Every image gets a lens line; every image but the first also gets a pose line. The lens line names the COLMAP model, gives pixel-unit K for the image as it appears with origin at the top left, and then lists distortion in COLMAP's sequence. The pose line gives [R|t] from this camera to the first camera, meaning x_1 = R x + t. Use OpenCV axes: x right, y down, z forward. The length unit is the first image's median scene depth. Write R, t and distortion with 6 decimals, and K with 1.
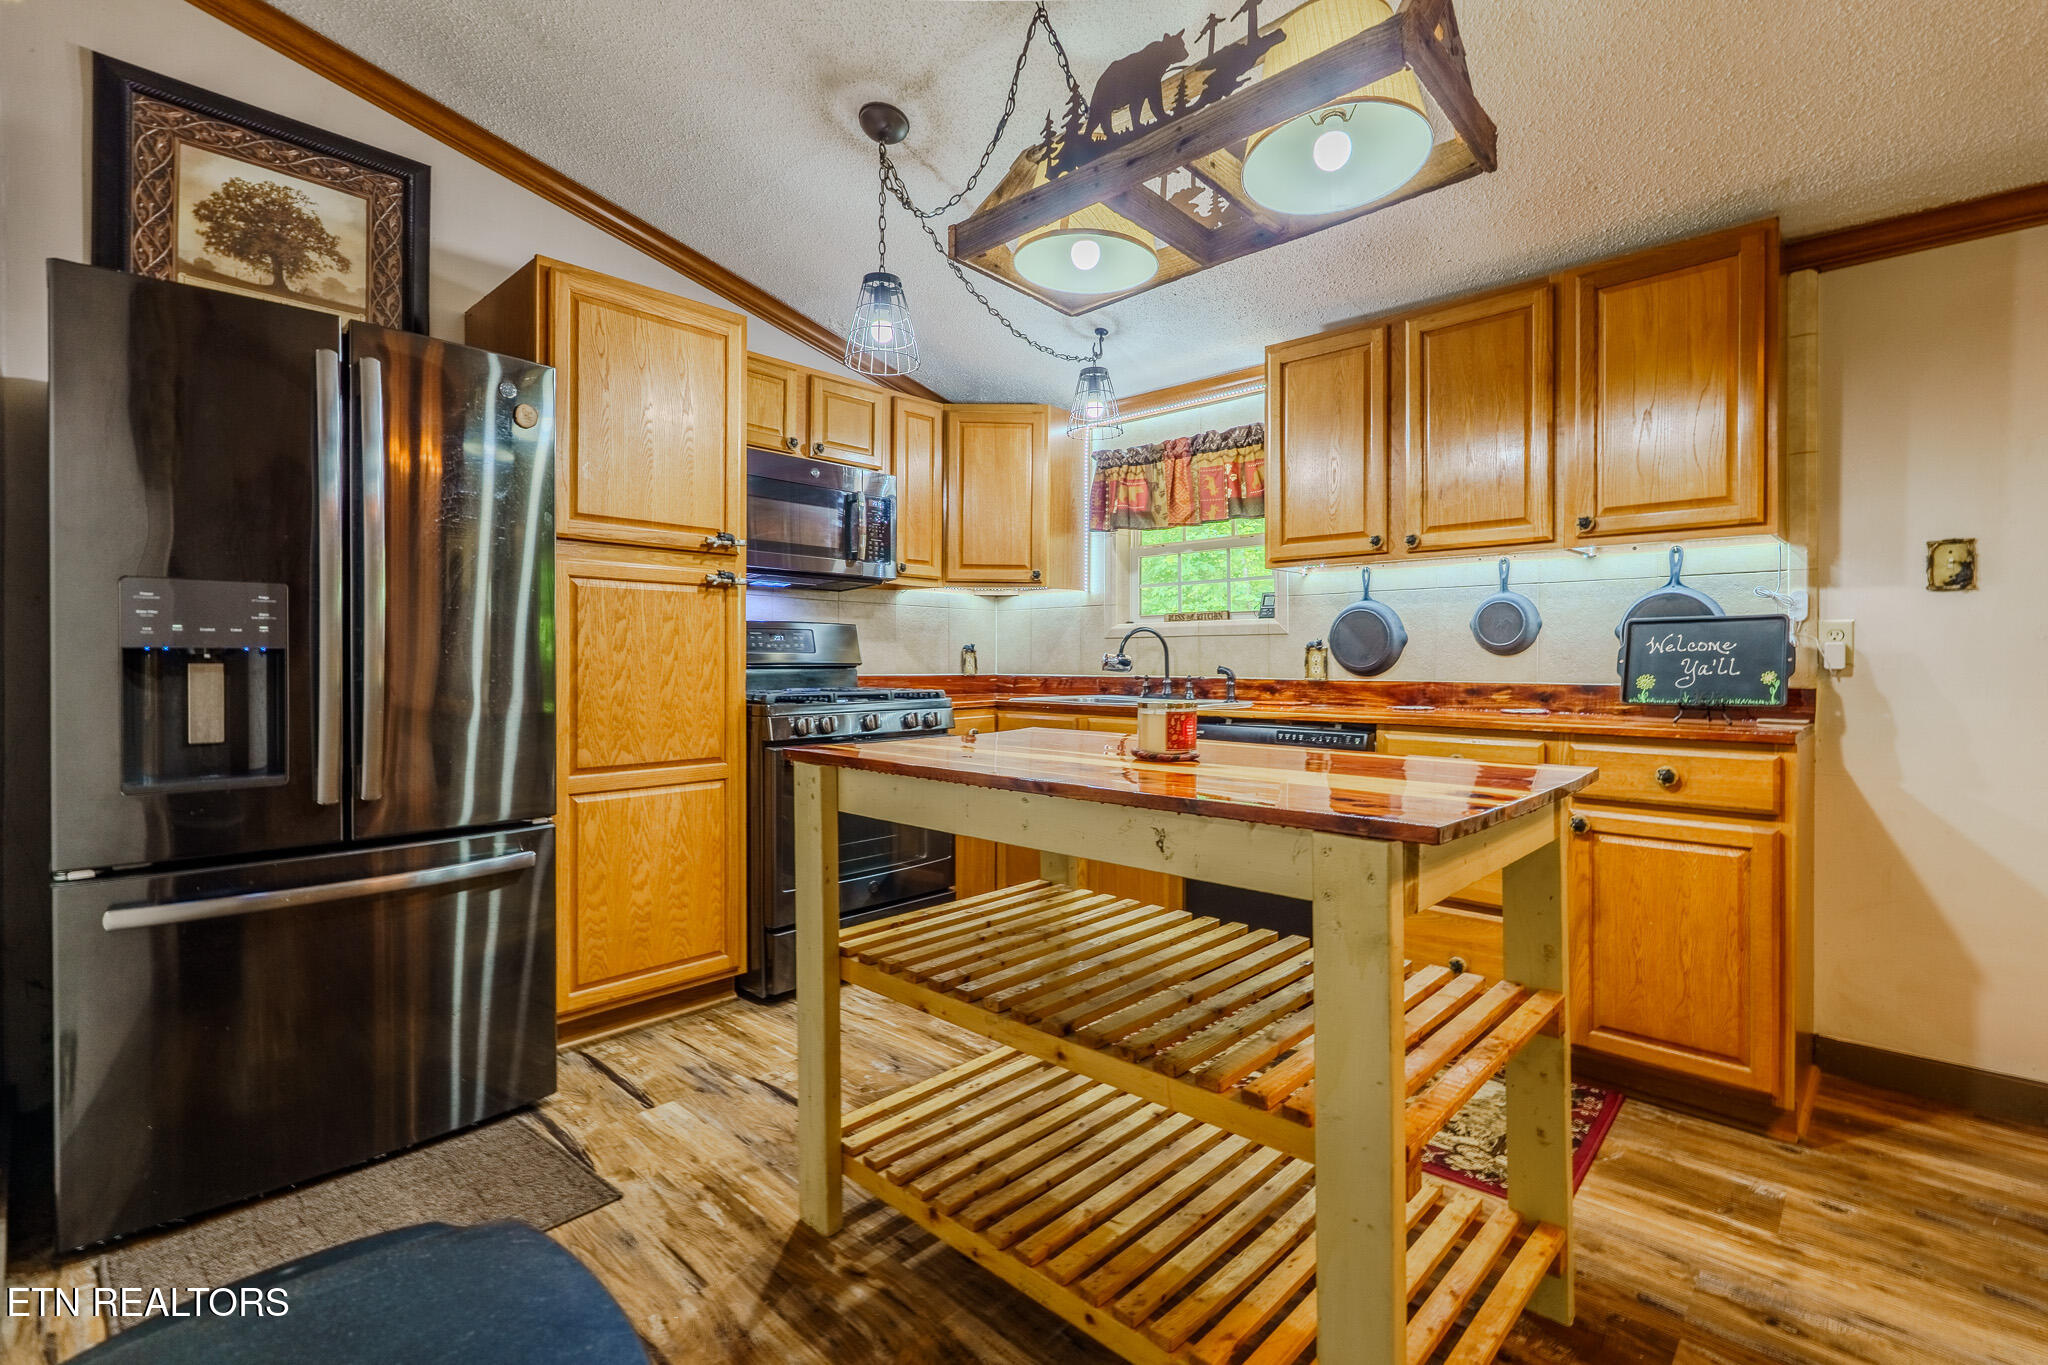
lens RADIAL K [[931.4, 0, 1028.5], [0, 931.4, 663.1], [0, 0, 1]] dist [-0.000862, 0.000278]
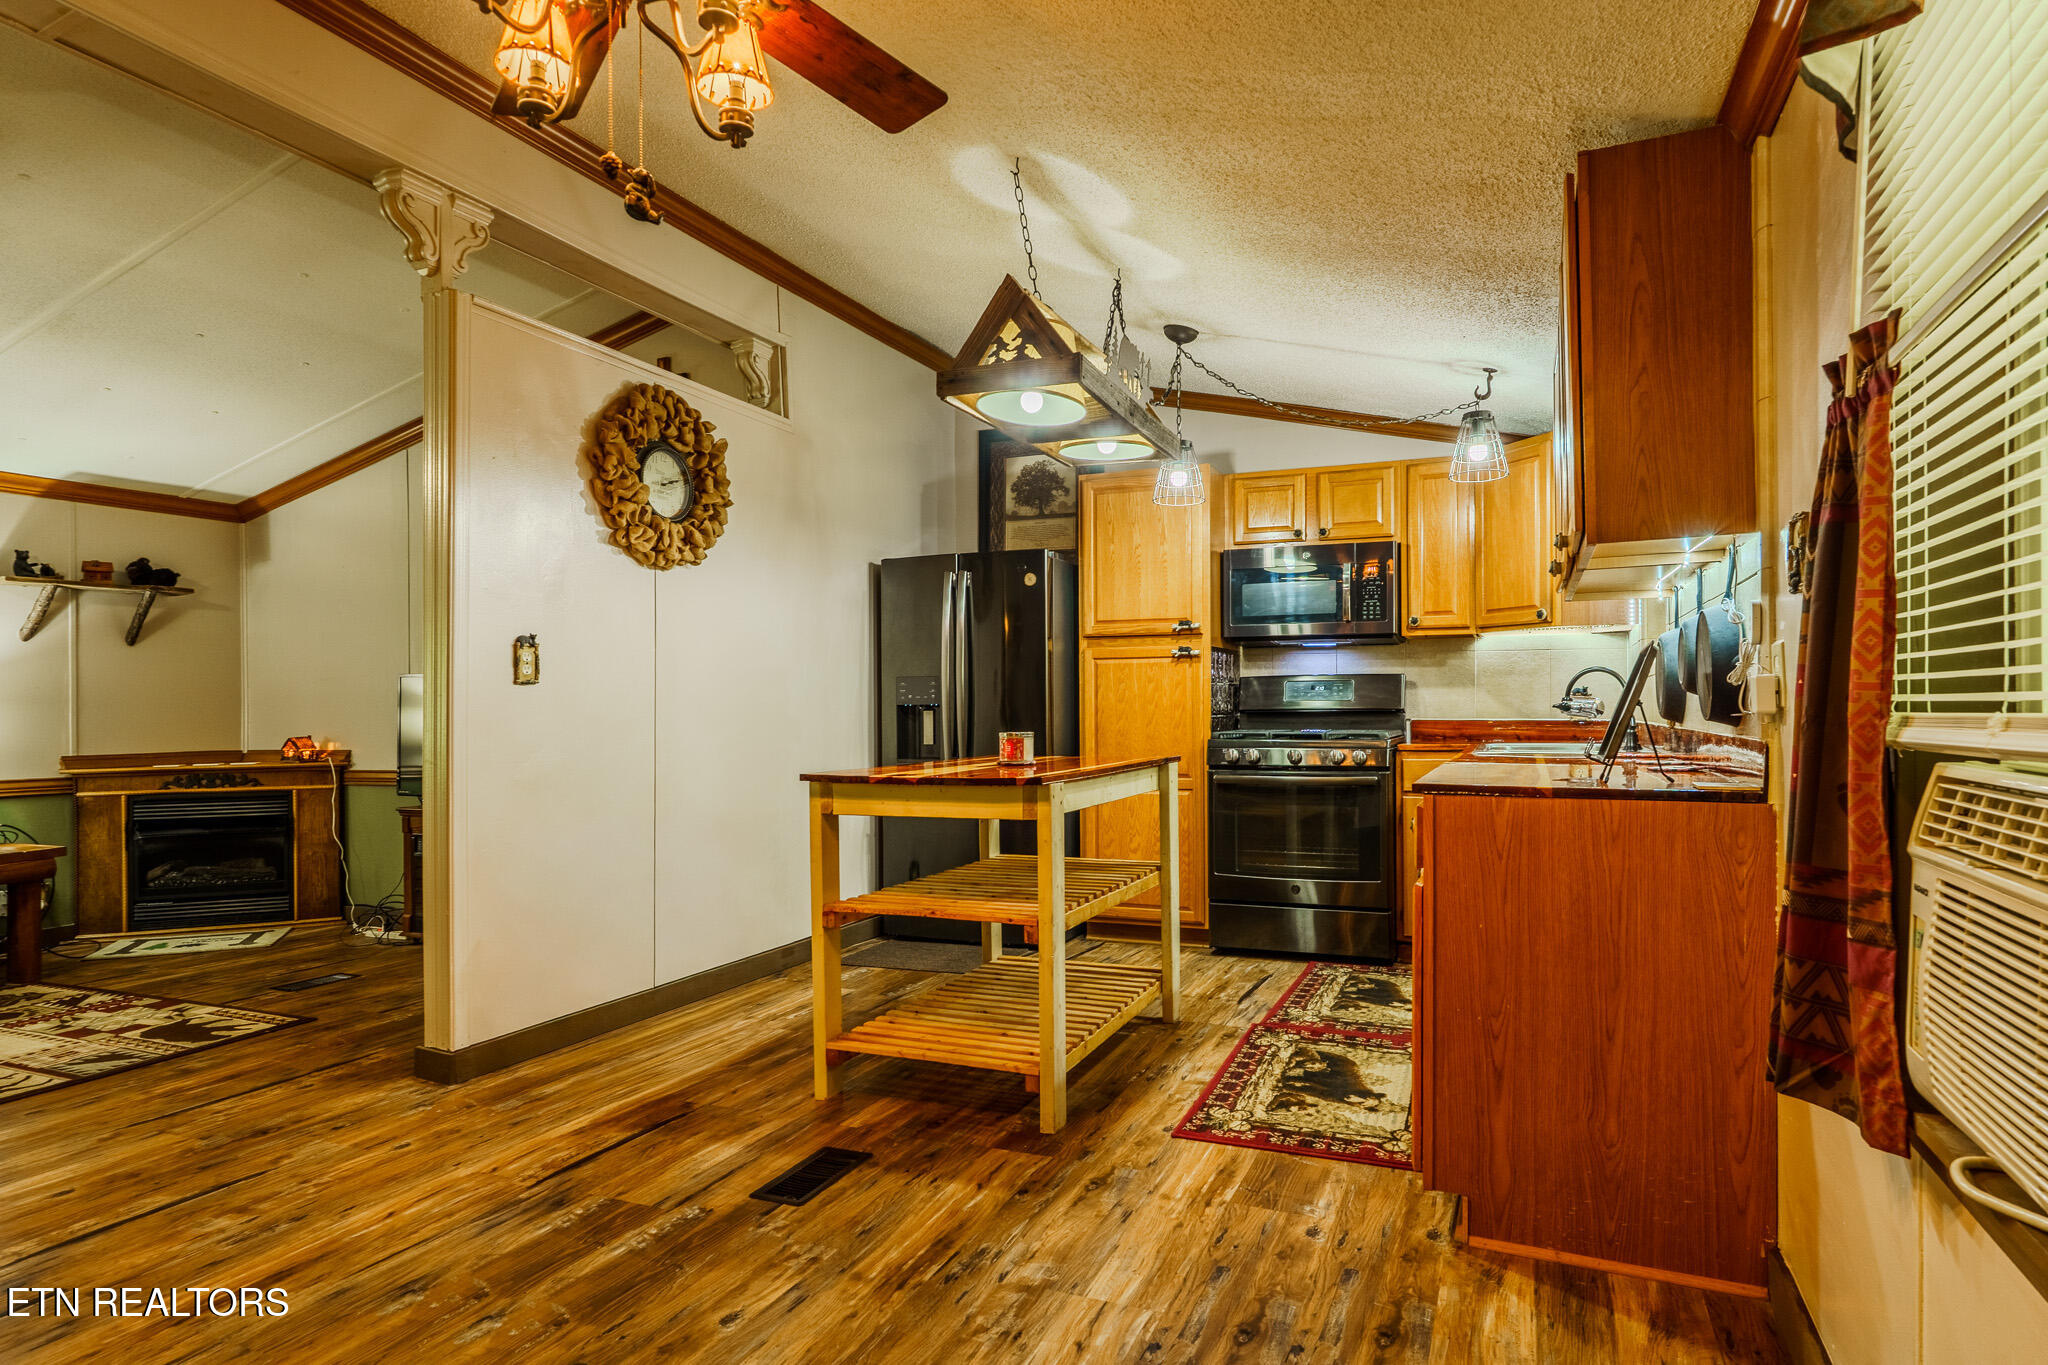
lens RADIAL K [[1131.1, 0, 1064.2], [0, 1131.1, 706.4], [0, 0, 1]] dist [-0.000261, 0.001161]
pose [[0.358502, -0.004710, -0.933517, 1.324129], [0.004853, 0.999983, -0.003181, 0.000093], [0.933516, -0.003389, 0.358519, 0.197323]]
